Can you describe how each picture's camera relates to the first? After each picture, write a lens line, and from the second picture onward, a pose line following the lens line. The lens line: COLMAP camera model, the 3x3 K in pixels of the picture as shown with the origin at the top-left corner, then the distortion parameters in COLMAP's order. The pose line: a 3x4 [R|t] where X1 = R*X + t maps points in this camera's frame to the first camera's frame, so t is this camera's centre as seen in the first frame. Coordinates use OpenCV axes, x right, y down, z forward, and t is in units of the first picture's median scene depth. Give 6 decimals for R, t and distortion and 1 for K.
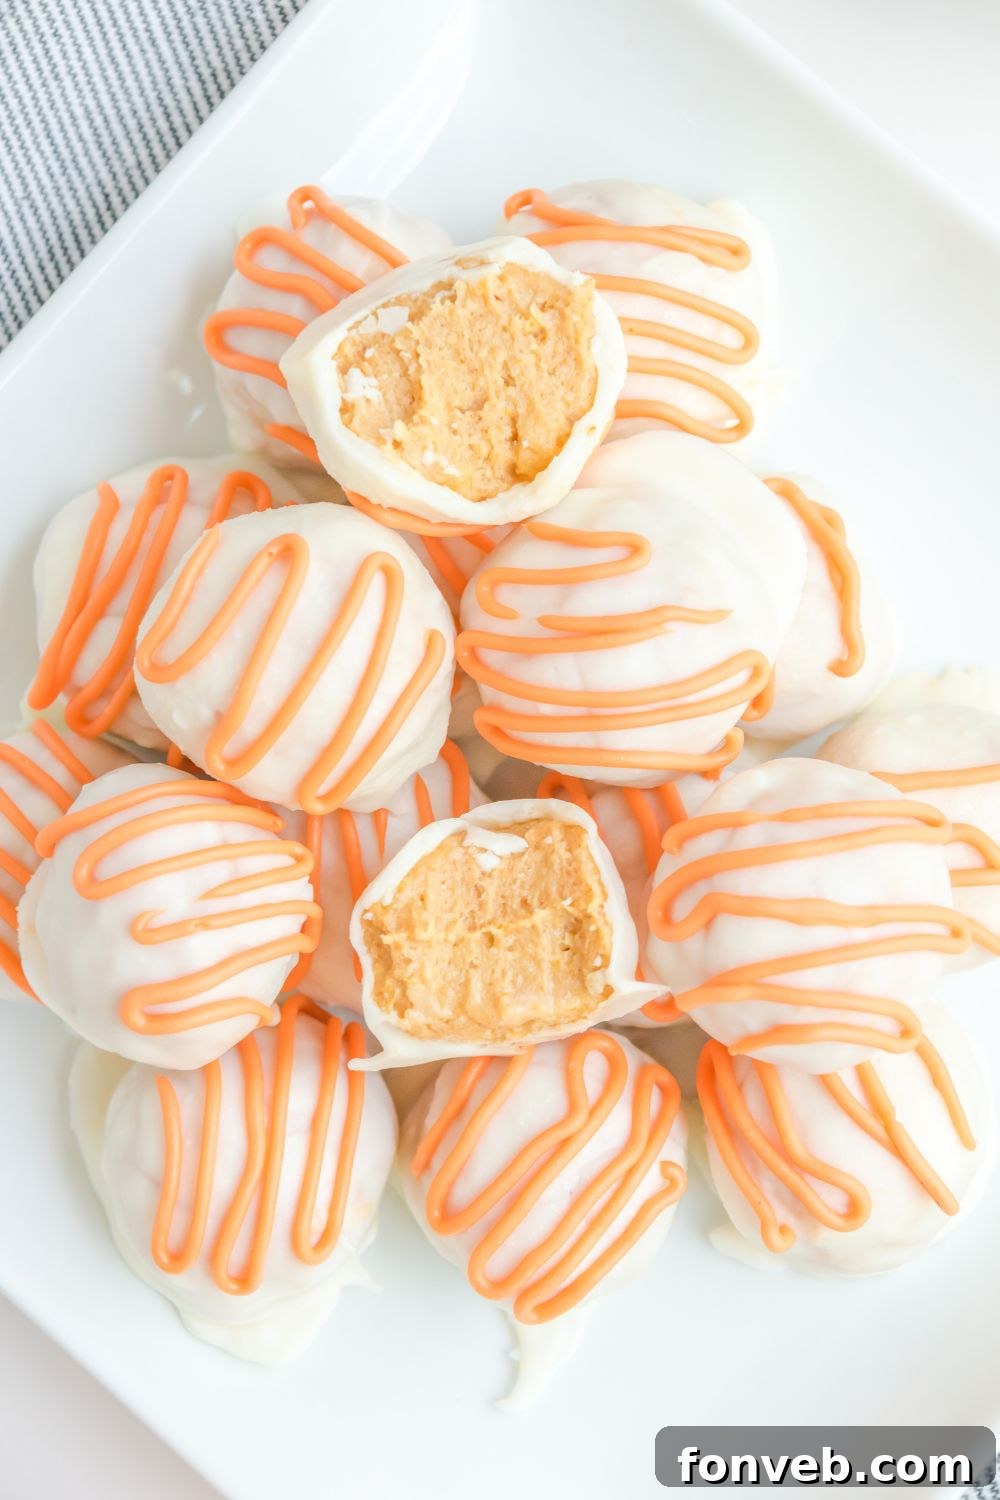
lens RADIAL K [[3573.1, 0, 500.0], [0, 3573.1, 750.0], [0, 0, 1]] dist [0.030568, -0.041056]
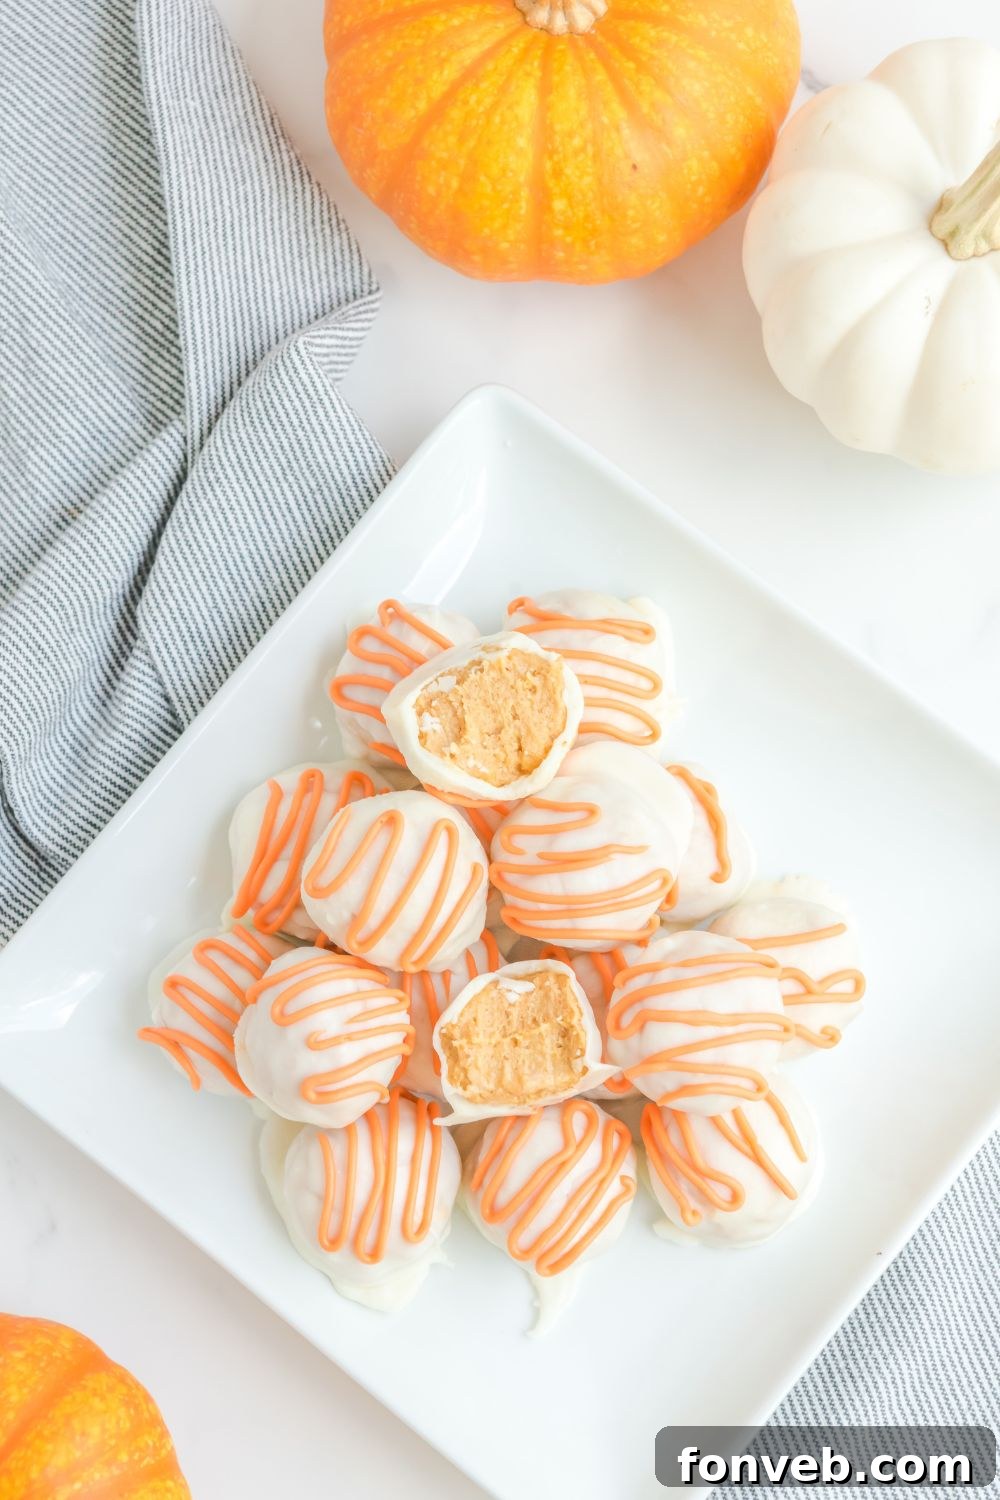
lens RADIAL K [[3573.1, 0, 500.0], [0, 3573.1, 750.0], [0, 0, 1]] dist [0.030568, -0.041056]
pose [[0.999474, -0.031830, 0.006208, -0.015559], [0.032163, 0.997429, -0.064043, 0.021867], [-0.004154, 0.064209, 0.997928, -0.689584]]
